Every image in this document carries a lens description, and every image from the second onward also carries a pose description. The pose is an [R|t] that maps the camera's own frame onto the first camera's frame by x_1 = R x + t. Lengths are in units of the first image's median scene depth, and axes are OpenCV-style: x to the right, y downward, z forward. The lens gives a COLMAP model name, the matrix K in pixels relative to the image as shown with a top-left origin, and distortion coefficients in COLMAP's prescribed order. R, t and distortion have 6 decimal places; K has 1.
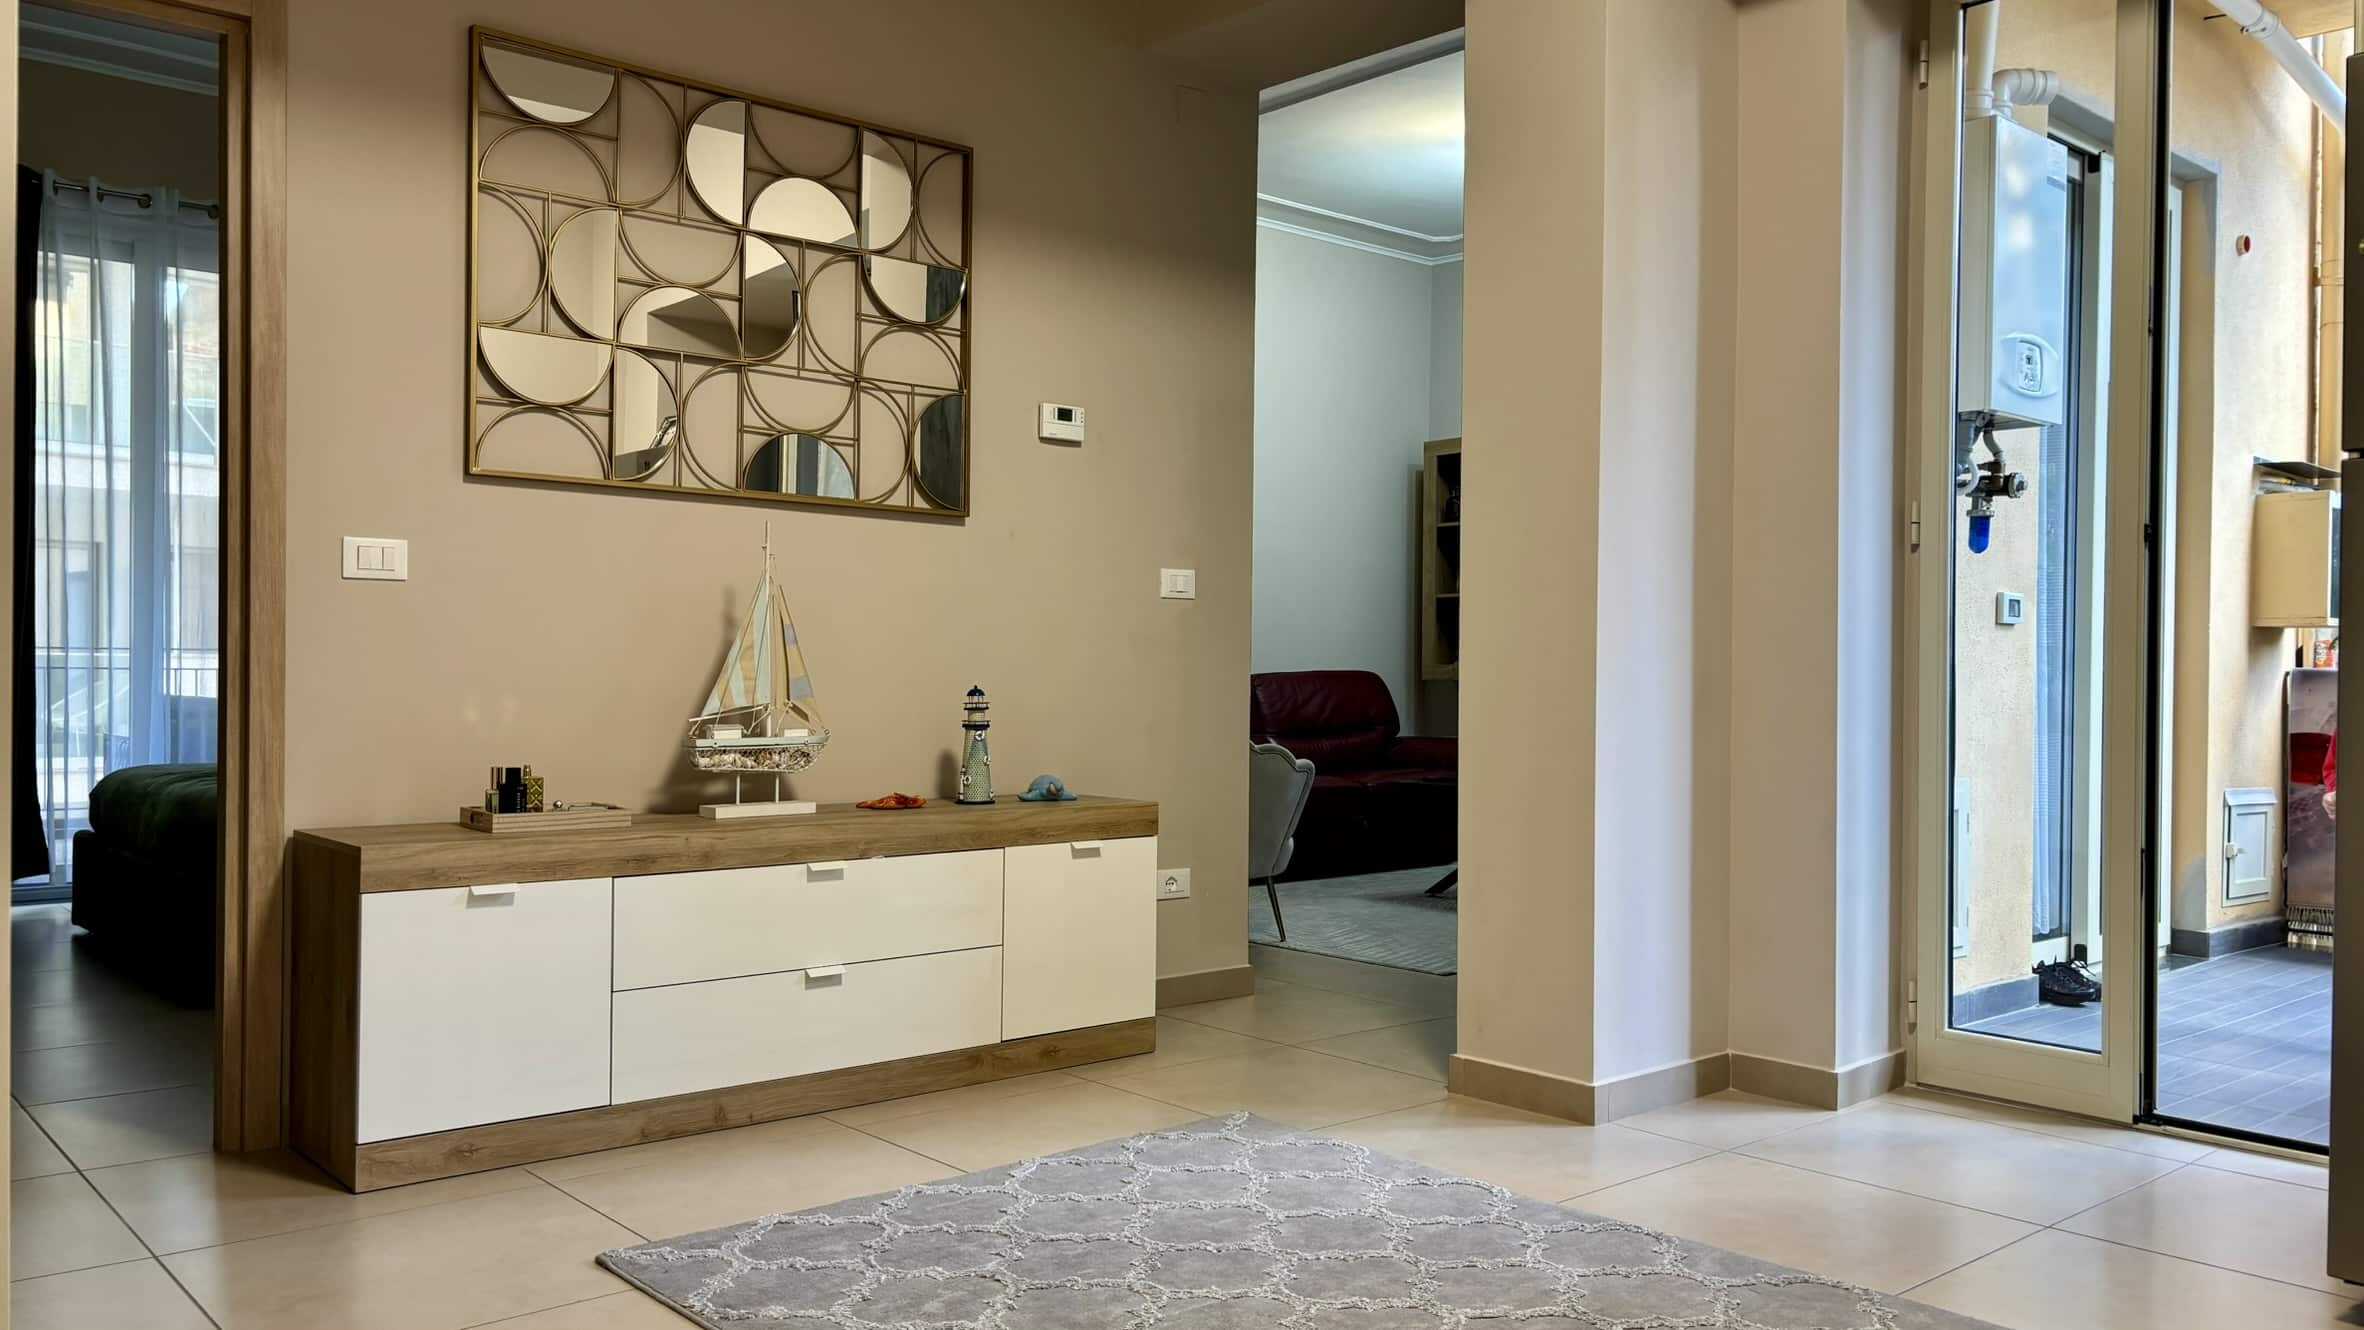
lens RADIAL K [[1771.6, 0, 1180.1], [0, 1771.6, 706.1], [0, 0, 1]] dist [0.002219, 0.002596]
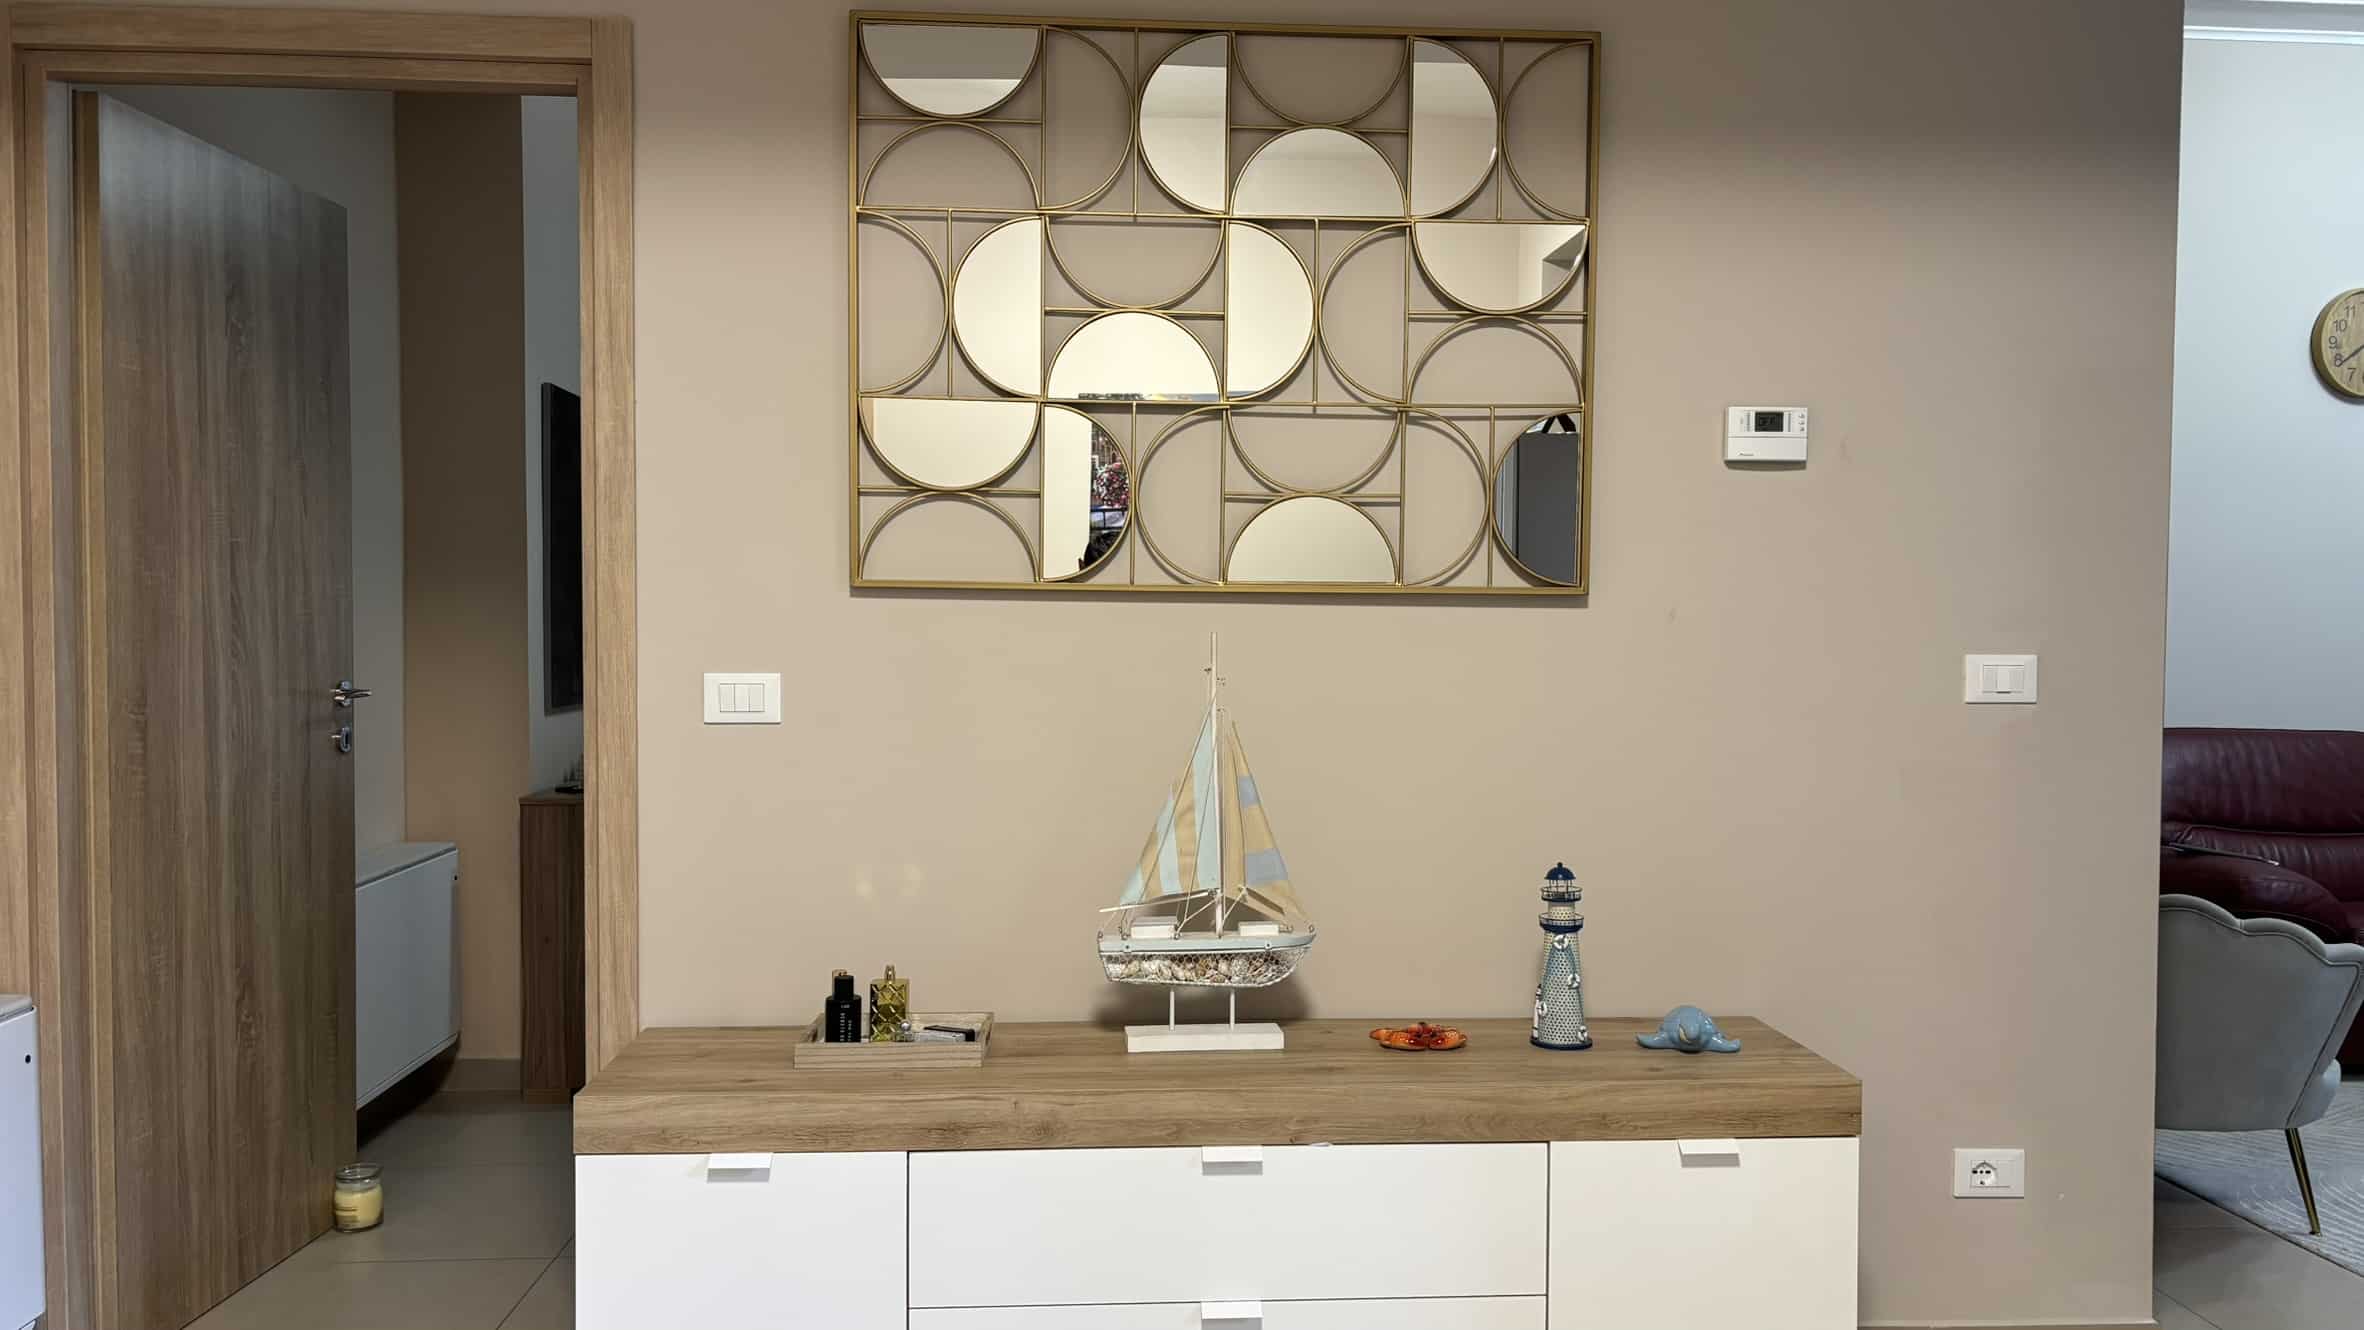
lens RADIAL K [[1724.3, 0, 1181.2], [0, 1724.3, 694.7], [0, 0, 1]] dist [0.079626, -0.120027]
pose [[0.793518, 0.009236, -0.608476, 0.172040], [-0.004101, 0.999943, 0.009829, -0.084624], [0.608532, -0.005304, 0.793511, 0.443418]]
